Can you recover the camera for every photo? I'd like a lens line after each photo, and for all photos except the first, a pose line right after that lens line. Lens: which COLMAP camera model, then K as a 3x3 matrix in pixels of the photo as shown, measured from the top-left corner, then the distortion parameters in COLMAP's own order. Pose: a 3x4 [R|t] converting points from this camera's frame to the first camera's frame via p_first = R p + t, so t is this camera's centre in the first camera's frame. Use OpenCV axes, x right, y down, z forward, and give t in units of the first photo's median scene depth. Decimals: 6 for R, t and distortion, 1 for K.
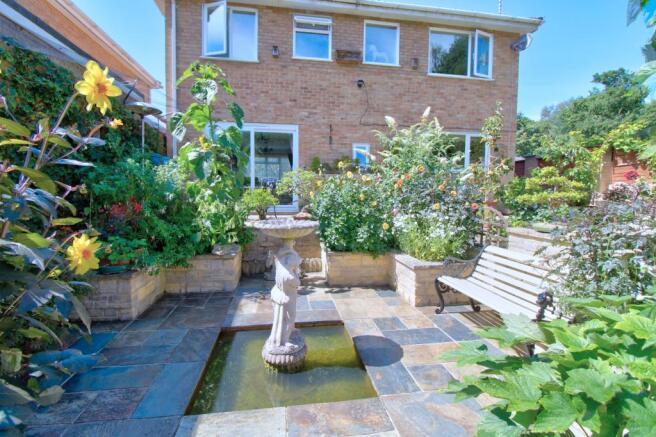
lens RADIAL K [[311.6, 0, 328.3], [0, 311.6, 216.4], [0, 0, 1]] dist [0.000674, -0.000115]
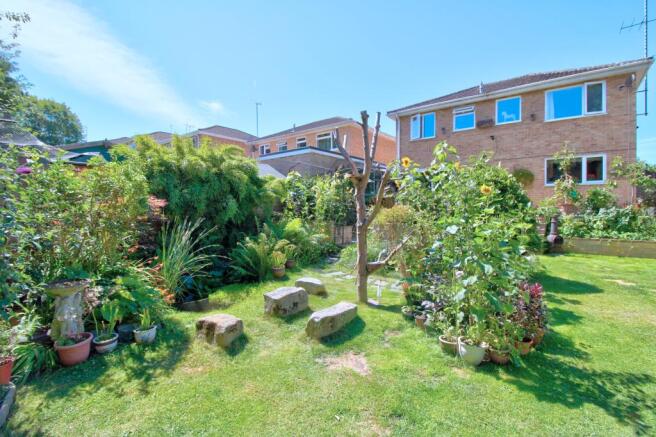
lens RADIAL K [[311.6, 0, 328.5], [0, 311.6, 214.4], [0, 0, 1]] dist [0.000674, -0.000115]
pose [[0.653526, 0.008180, -0.756860, 0.787518], [-0.049154, 0.998290, -0.031653, 0.090452], [0.755306, 0.057889, 0.652810, -0.746570]]
